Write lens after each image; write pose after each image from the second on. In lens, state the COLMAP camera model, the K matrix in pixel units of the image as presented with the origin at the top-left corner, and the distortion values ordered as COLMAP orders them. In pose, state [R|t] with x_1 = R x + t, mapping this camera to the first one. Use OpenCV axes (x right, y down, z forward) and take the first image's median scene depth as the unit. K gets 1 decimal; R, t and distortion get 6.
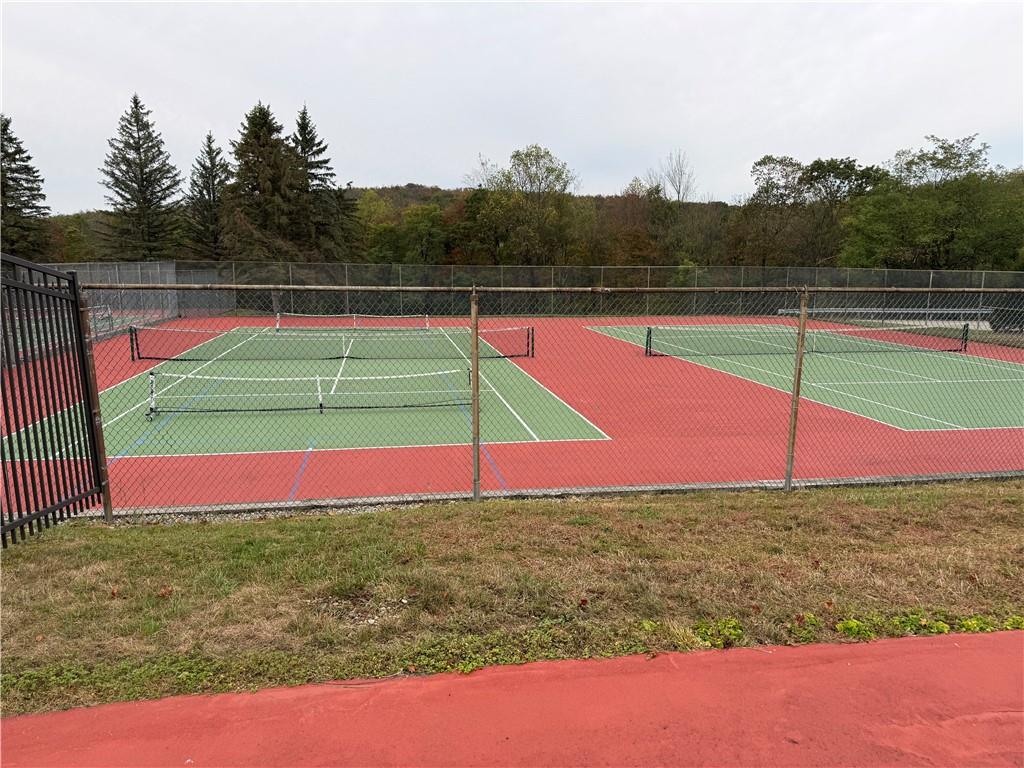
lens RADIAL K [[719.0, 0, 510.9], [0, 719.0, 388.1], [0, 0, 1]] dist [0.009332, 0.000627]
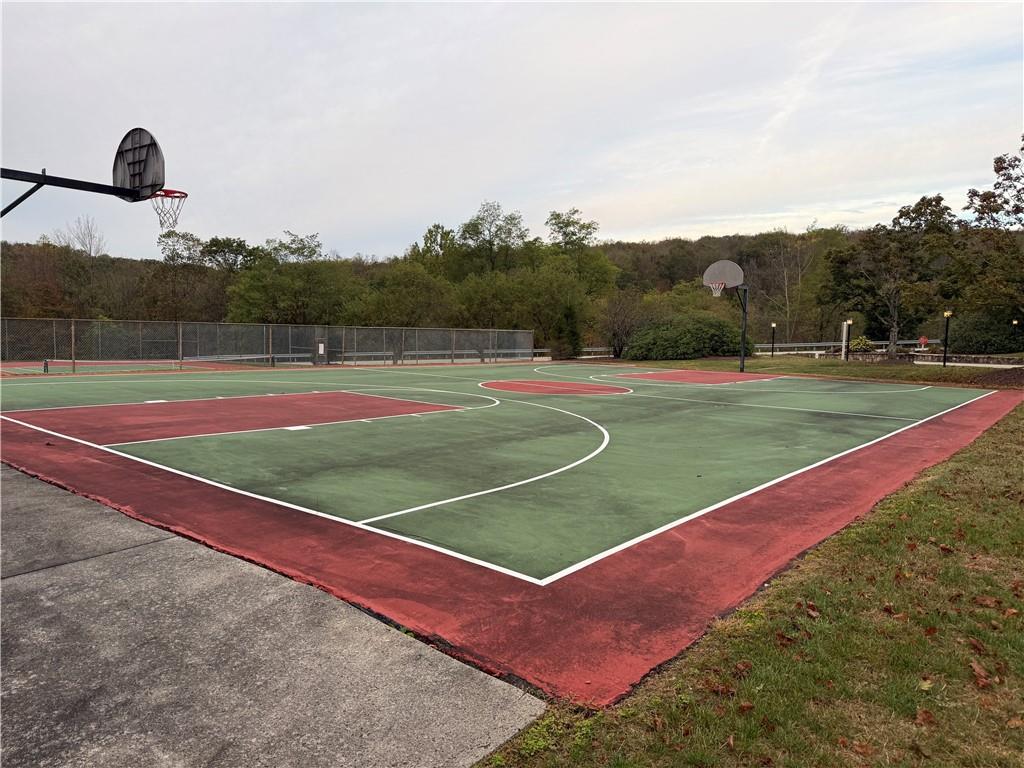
lens RADIAL K [[719.0, 0, 511.9], [0, 719.0, 388.7], [0, 0, 1]] dist [0.009332, 0.000627]
pose [[0.750187, -0.046249, 0.659607, -0.019214], [0.097282, 0.994415, -0.040917, 0.041274], [-0.654031, 0.094863, 0.750496, -0.237536]]
